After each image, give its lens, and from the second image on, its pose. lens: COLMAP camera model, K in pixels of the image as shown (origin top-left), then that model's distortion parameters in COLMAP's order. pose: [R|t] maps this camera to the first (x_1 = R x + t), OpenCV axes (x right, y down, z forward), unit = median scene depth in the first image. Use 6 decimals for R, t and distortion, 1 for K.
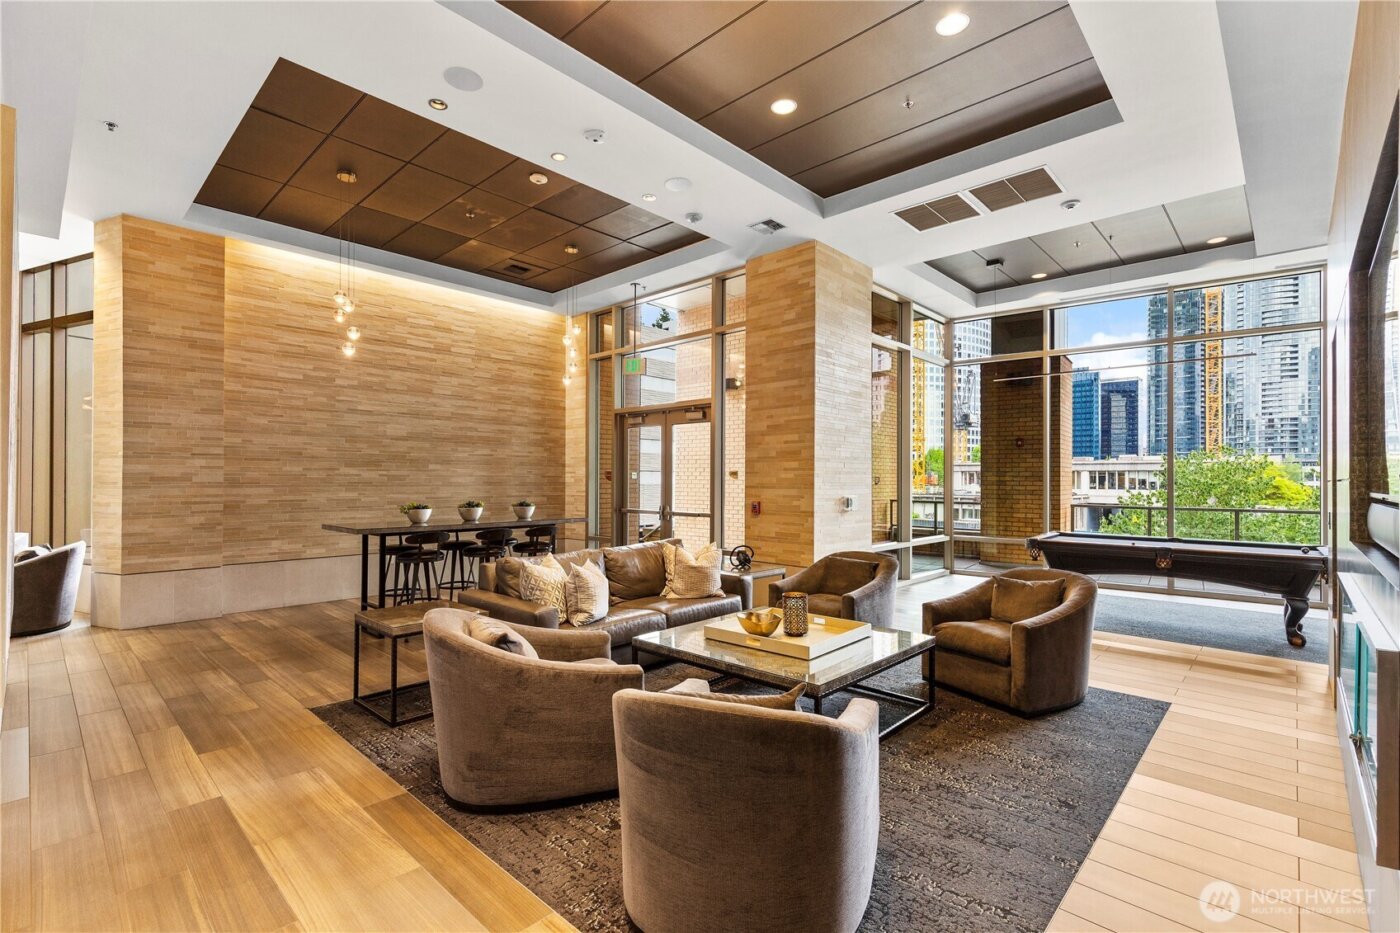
lens RADIAL K [[639.8, 0, 697.8], [0, 639.8, 476.6], [0, 0, 1]] dist [0.003400, 0.000202]
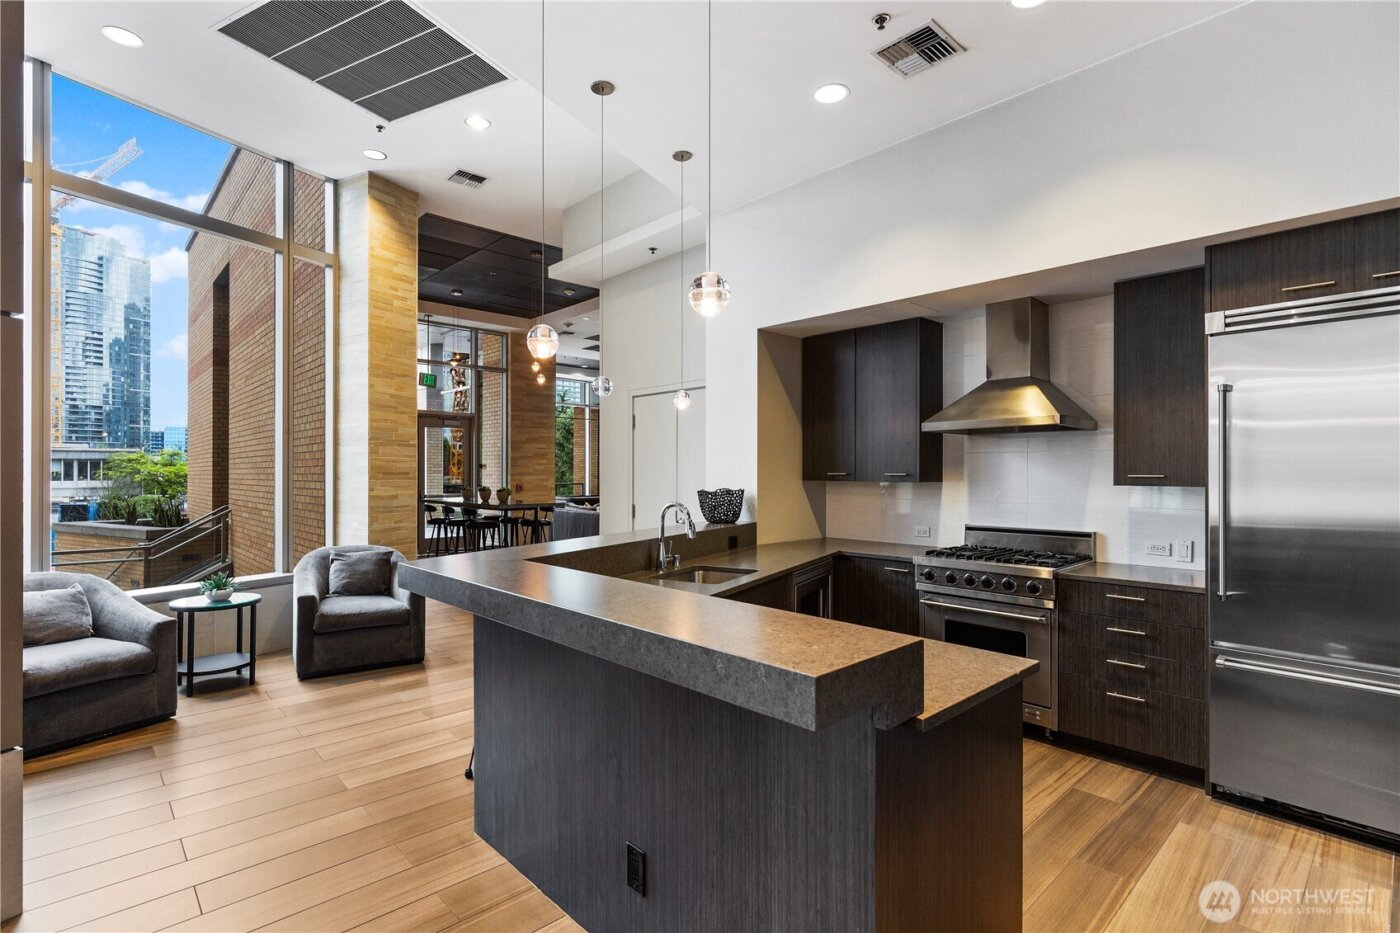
lens RADIAL K [[674.6, 0, 699.9], [0, 674.6, 468.5], [0, 0, 1]] dist [0.000160, 0.000244]
pose [[0.070853, 0.001585, 0.997485, -1.628019], [-0.005005, 0.999987, -0.001233, 0.000621], [-0.997474, -0.004906, 0.070860, 0.428323]]
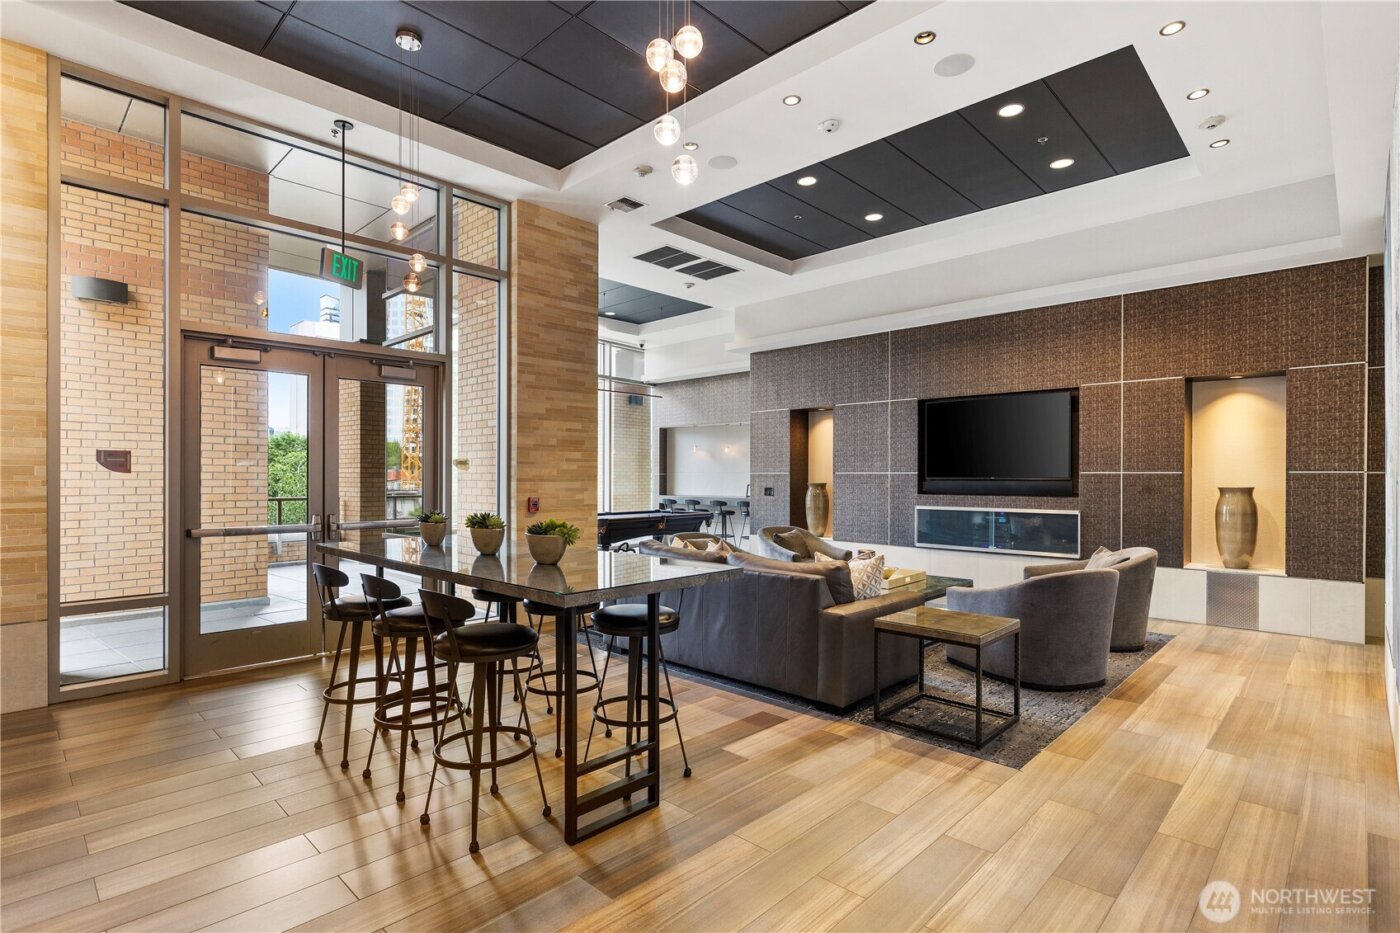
lens RADIAL K [[684.2, 0, 702.6], [0, 684.2, 475.6], [0, 0, 1]] dist [-0.011673, -0.000560]
pose [[0.012058, -0.002493, 0.999924, -0.815893], [-0.004043, 0.999989, 0.002542, 0.007331], [-0.999919, -0.004074, 0.012048, 0.785544]]
